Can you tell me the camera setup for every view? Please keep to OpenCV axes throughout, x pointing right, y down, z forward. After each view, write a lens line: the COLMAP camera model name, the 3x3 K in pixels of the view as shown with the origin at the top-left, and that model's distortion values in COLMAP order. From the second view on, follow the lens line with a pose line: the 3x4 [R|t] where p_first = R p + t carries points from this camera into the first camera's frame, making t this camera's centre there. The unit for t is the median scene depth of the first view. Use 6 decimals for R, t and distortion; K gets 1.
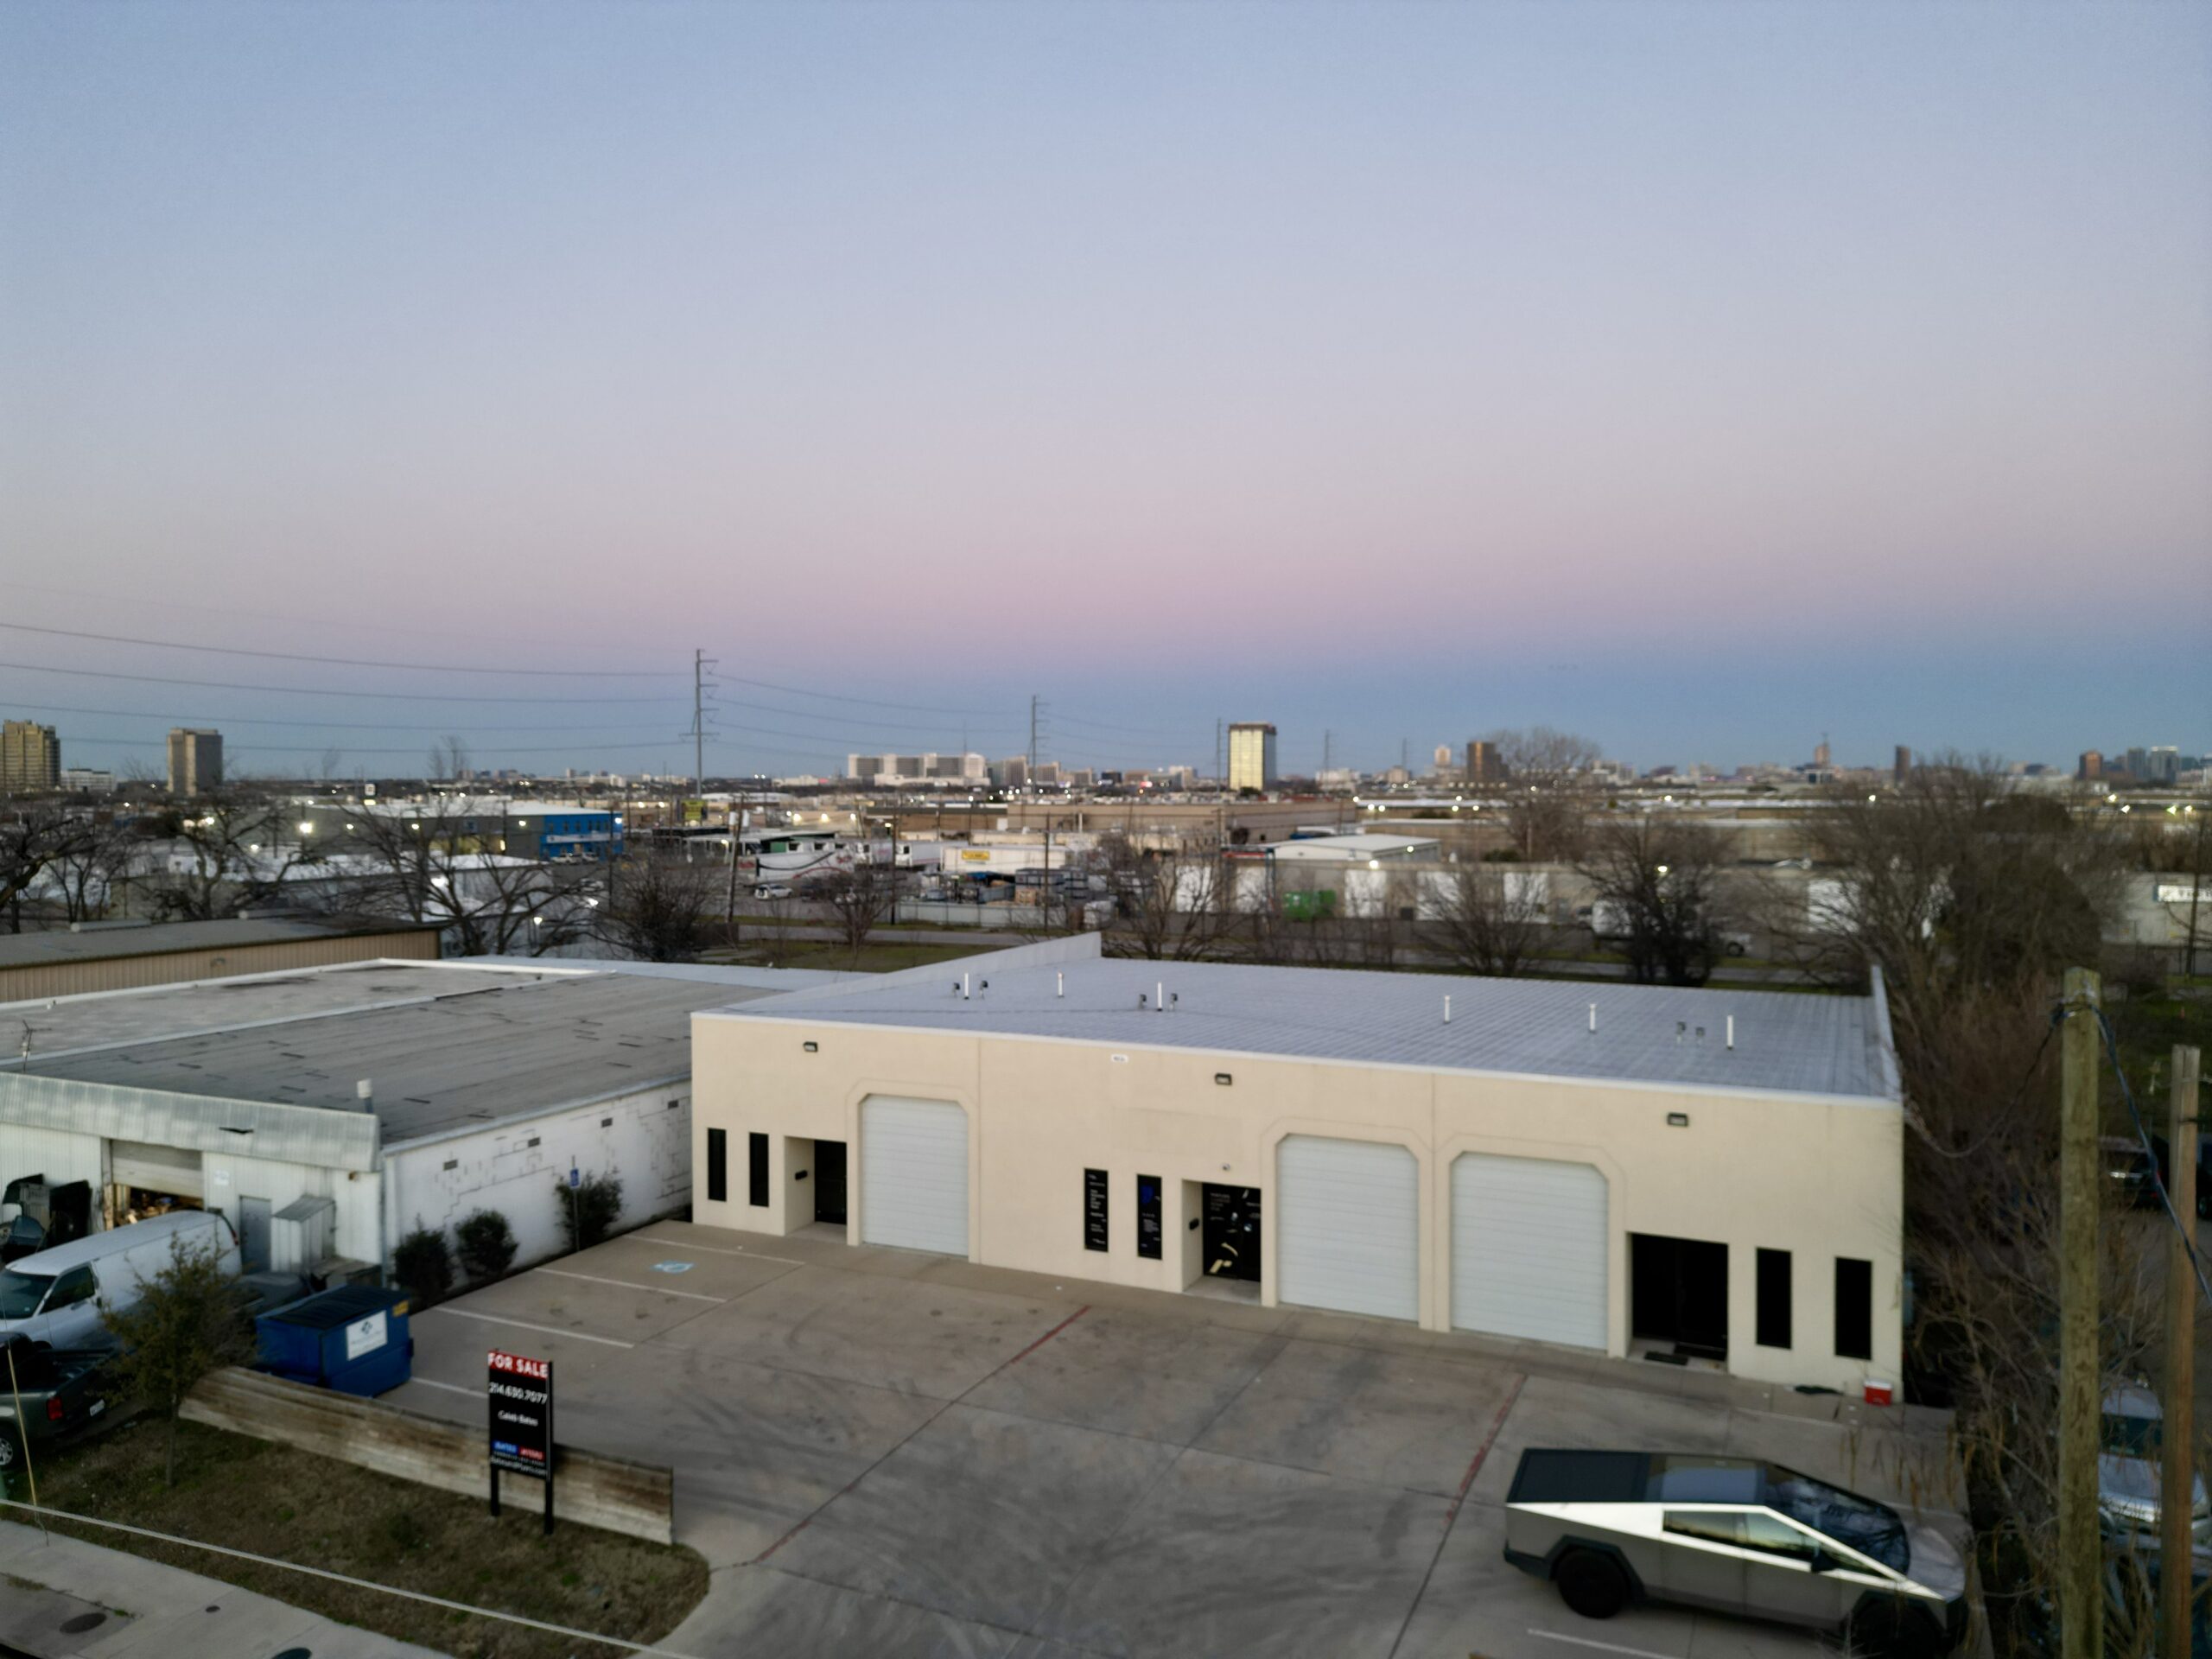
lens RADIAL K [[1522.0, 0, 1103.5], [0, 1522.0, 826.4], [0, 0, 1]] dist [0.018910, -0.000375]
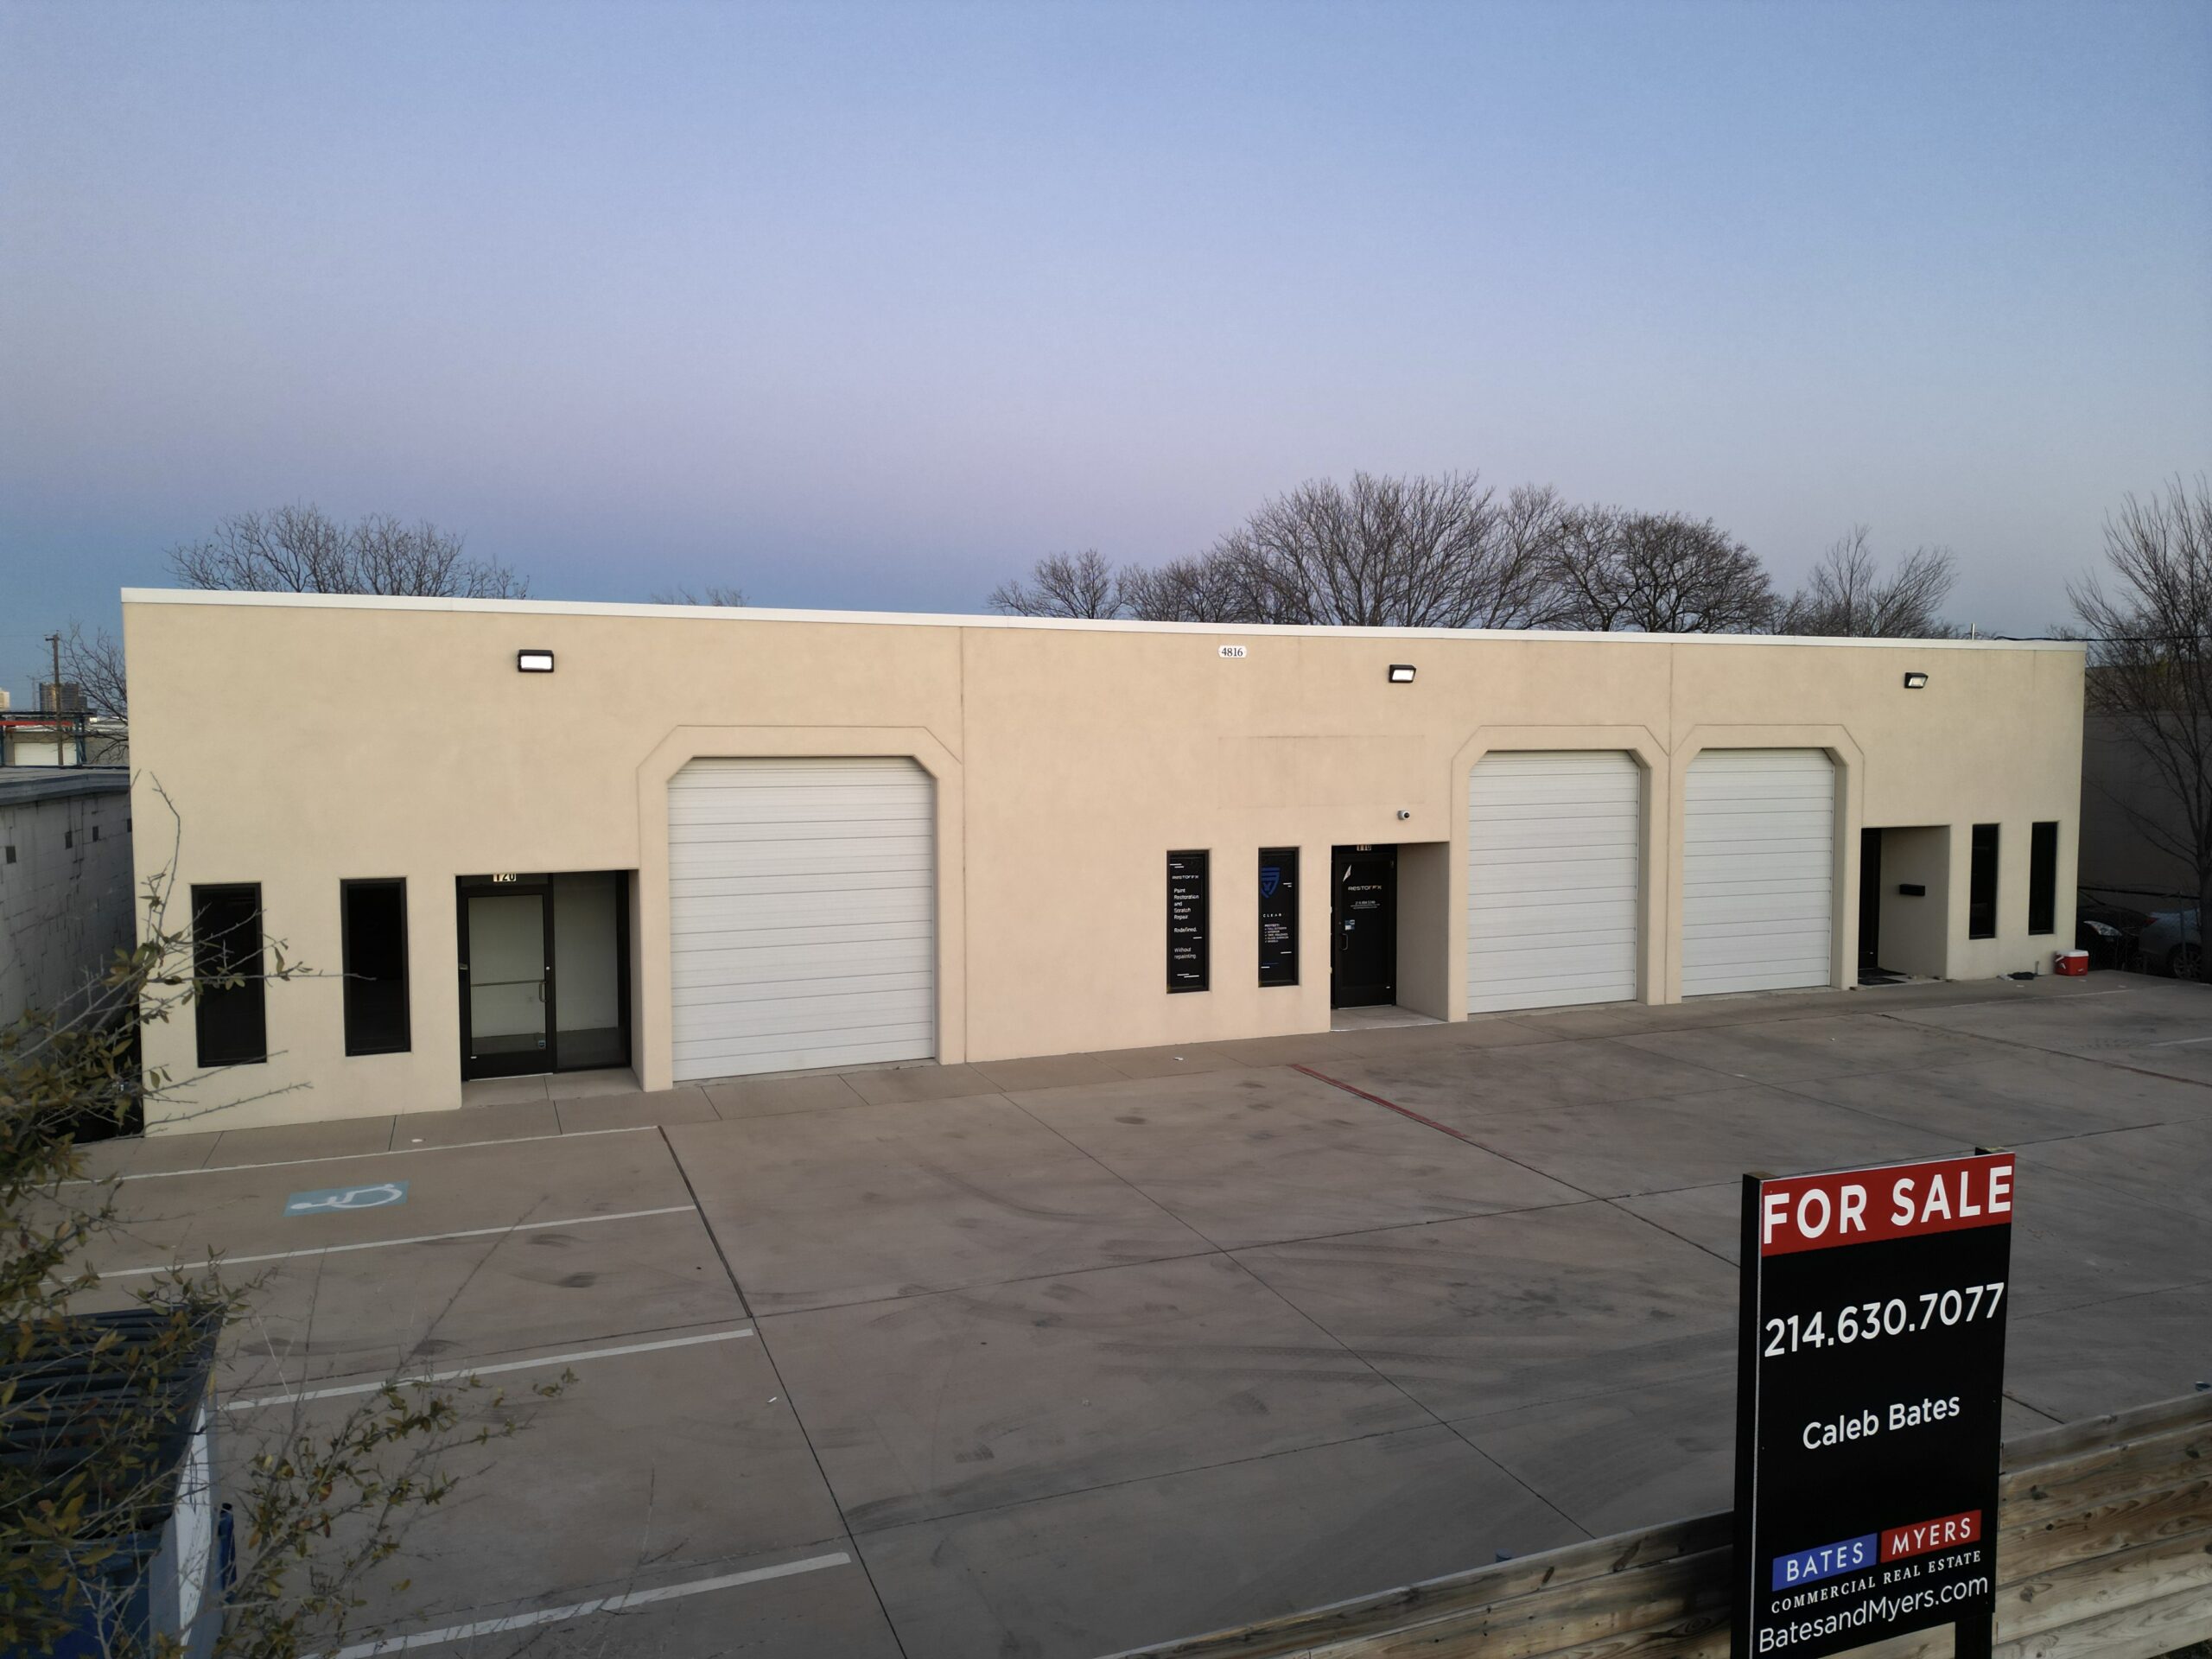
lens RADIAL K [[1522.0, 0, 1117.1], [0, 1522.0, 831.1], [0, 0, 1]] dist [0.018910, -0.000375]
pose [[0.679464, -0.042488, 0.732478, -0.522134], [0.013892, 0.998888, 0.045054, 0.228929], [-0.733577, -0.020437, 0.679299, 0.755607]]
